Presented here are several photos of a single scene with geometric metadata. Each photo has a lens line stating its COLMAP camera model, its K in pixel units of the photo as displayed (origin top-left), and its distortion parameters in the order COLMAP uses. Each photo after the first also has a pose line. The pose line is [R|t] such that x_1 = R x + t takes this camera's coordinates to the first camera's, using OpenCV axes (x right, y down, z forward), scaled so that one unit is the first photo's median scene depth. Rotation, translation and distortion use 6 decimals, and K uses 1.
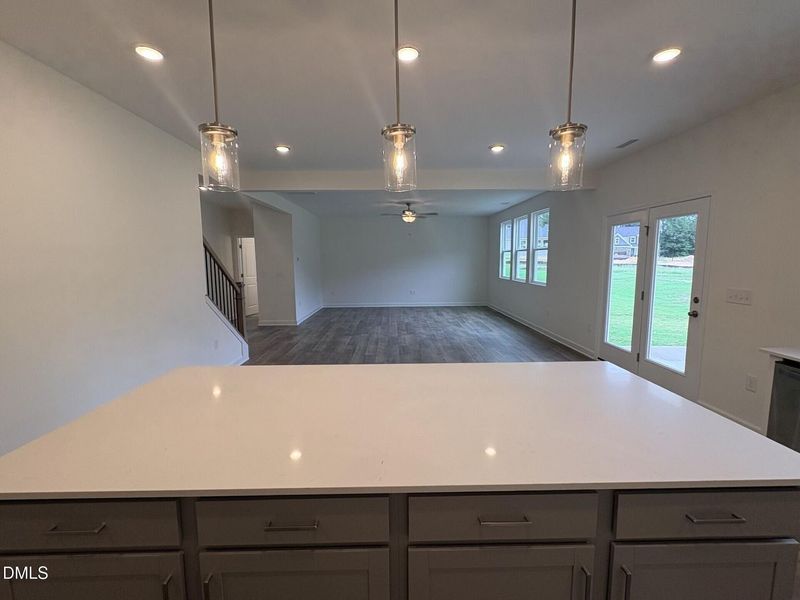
lens RADIAL K [[355.8, 0, 397.6], [0, 355.8, 302.1], [0, 0, 1]] dist [-0.000157, 0.000259]
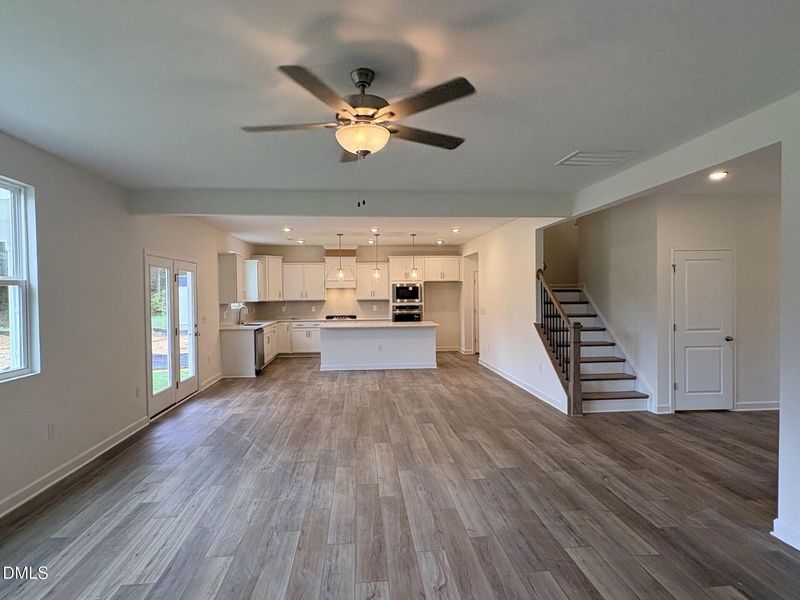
lens RADIAL K [[437.5, 0, 402.0], [0, 437.5, 301.1], [0, 0, 1]] dist [0.014635, 0.000568]
pose [[-0.996508, 0.019731, -0.081130, 0.031585], [0.007963, 0.989706, 0.142896, -0.163504], [0.083114, 0.141751, -0.986407, 1.266463]]
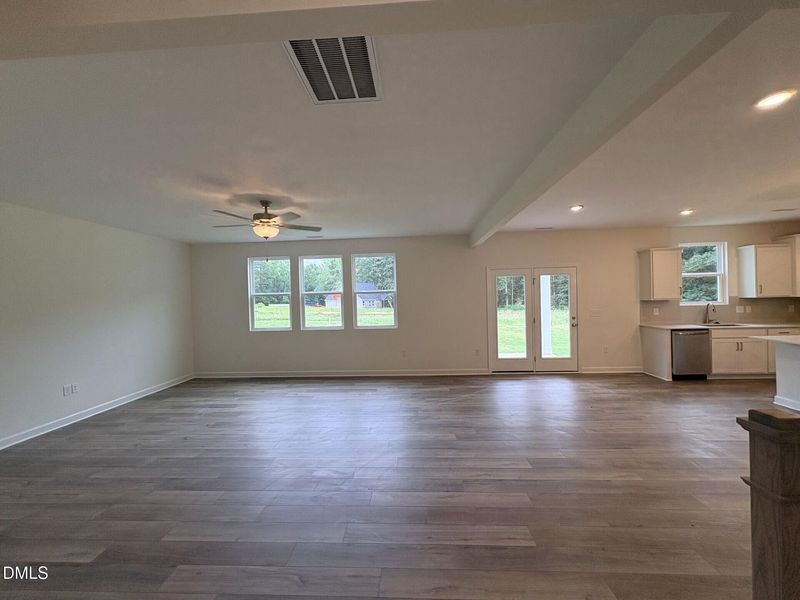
lens RADIAL K [[318.4, 0, 400.0], [0, 318.4, 299.8], [0, 0, 1]] dist [0.000147, 0.000090]
pose [[0.065913, 0.000189, 0.997825, -0.412723], [0.147493, 0.989013, -0.009930, -0.095998], [-0.986864, 0.147827, 0.065161, 0.765020]]
